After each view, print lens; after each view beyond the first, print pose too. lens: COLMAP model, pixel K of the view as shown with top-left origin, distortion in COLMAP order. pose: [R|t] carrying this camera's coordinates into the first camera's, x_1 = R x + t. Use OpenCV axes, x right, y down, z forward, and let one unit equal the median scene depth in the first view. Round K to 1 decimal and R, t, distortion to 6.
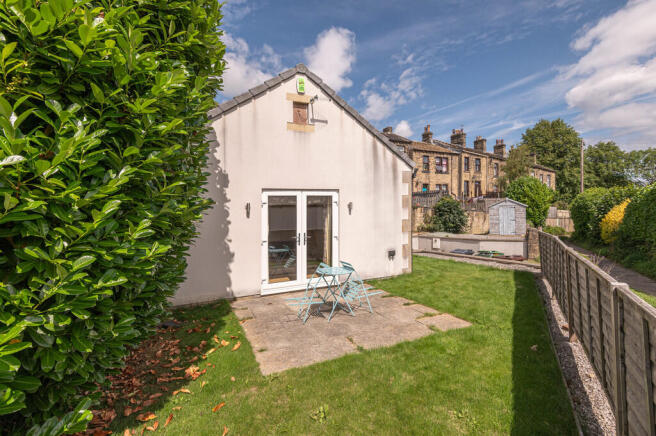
lens RADIAL K [[300.5, 0, 323.6], [0, 300.5, 214.1], [0, 0, 1]] dist [-0.032111, 0.000118]
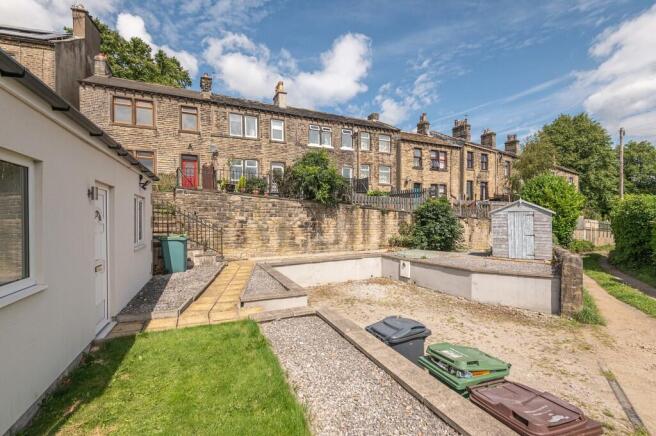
lens RADIAL K [[290.0, 0, 328.0], [0, 290.0, 218.0], [0, 0, 1]] dist [0.000365, -0.014194]
pose [[0.999199, 0.022968, -0.032783, 0.112649], [-0.022762, 0.999719, 0.006637, -0.005423], [0.032926, -0.005885, 0.999440, 0.181389]]
